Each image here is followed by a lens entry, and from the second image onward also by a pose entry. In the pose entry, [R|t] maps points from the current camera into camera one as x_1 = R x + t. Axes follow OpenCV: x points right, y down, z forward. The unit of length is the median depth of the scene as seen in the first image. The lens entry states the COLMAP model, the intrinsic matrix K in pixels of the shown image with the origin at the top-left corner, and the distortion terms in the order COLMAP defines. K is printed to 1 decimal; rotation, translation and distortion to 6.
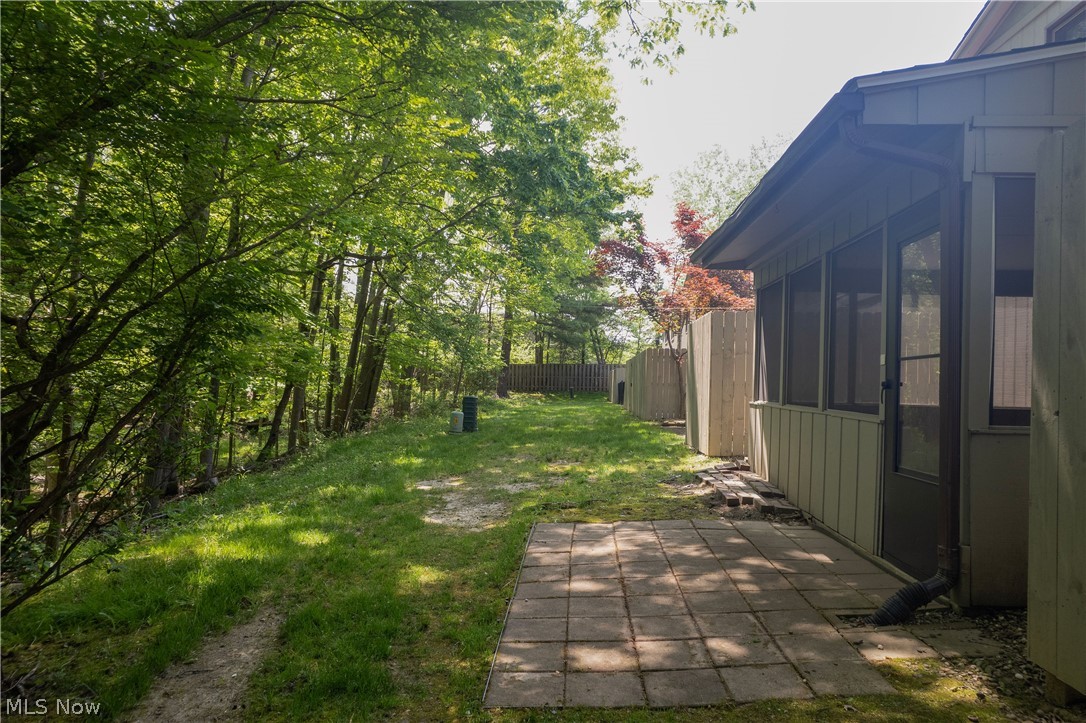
lens RADIAL K [[693.5, 0, 543.0], [0, 693.5, 361.5], [0, 0, 1]] dist [-0.001189, 0.000008]
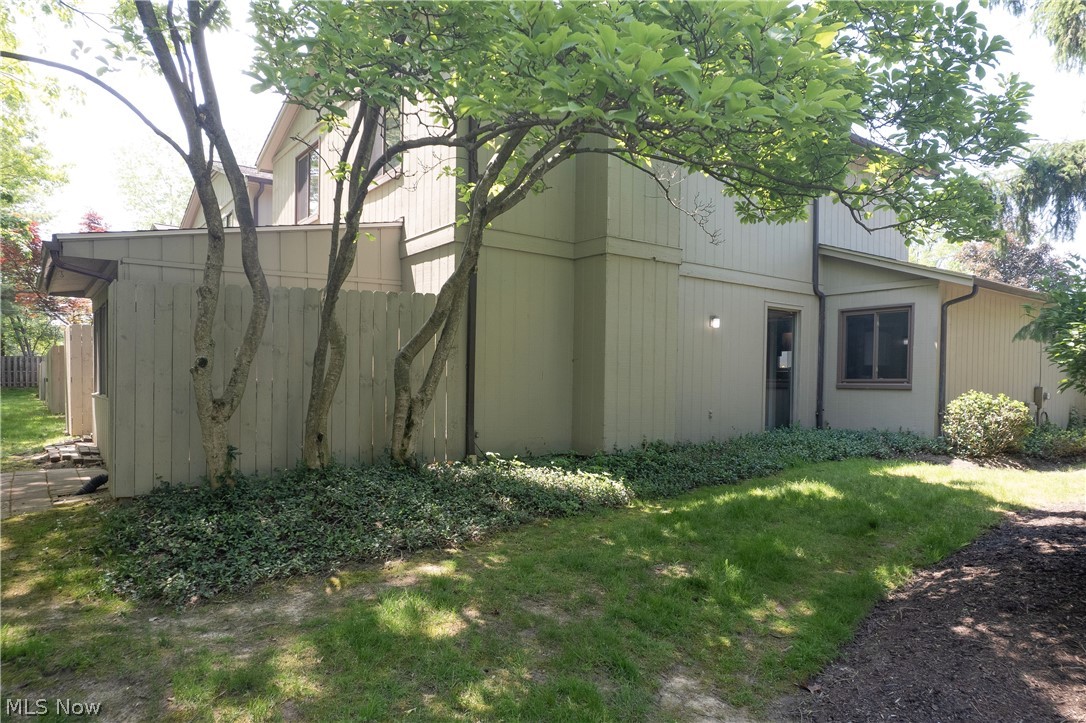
lens RADIAL K [[695.5, 0, 543.1], [0, 695.5, 402.6], [0, 0, 1]] dist [0.000876, 0.000649]
pose [[0.763875, -0.040509, 0.644091, 0.087491], [-0.006555, 0.997490, 0.070510, -0.027369], [-0.645330, -0.058083, 0.761692, -0.642539]]
